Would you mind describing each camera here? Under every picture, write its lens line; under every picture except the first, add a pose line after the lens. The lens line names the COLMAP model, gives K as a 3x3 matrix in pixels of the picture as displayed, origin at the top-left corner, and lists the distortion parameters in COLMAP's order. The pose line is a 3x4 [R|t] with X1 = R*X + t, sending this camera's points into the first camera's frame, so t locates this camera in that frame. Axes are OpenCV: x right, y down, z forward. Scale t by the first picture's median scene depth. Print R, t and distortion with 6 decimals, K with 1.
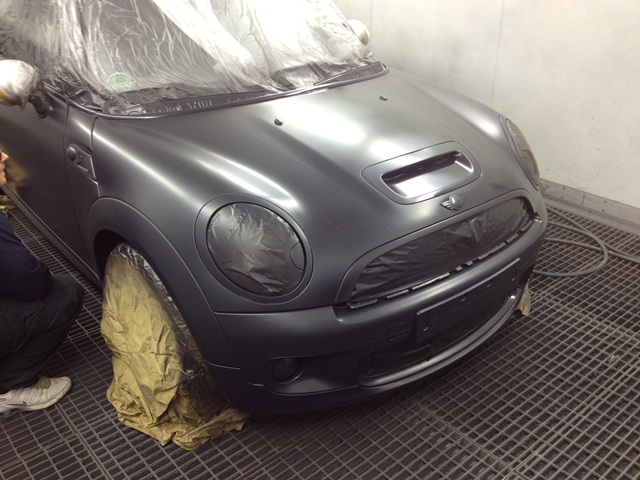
lens RADIAL K [[609.7, 0, 318.8], [0, 609.7, 237.4], [0, 0, 1]] dist [0.100458, -0.184232]
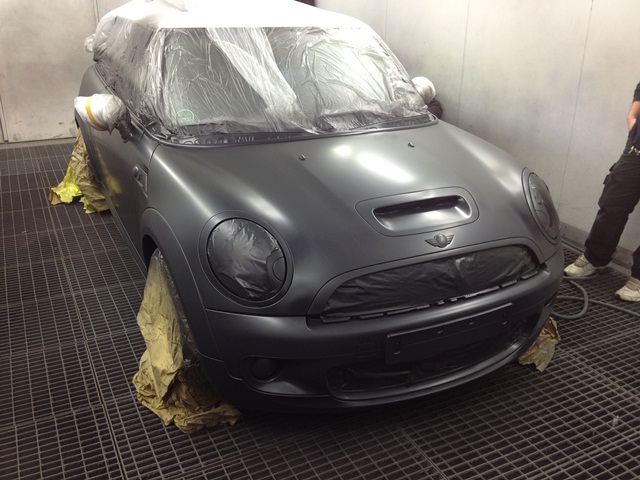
lens RADIAL K [[609.7, 0, 318.8], [0, 609.7, 237.4], [0, 0, 1]] dist [0.100458, -0.184232]
pose [[0.971014, 0.098805, -0.217644, 0.228177], [-0.116908, 0.990536, -0.071905, 0.037342], [0.208480, 0.095265, 0.973376, -0.089003]]
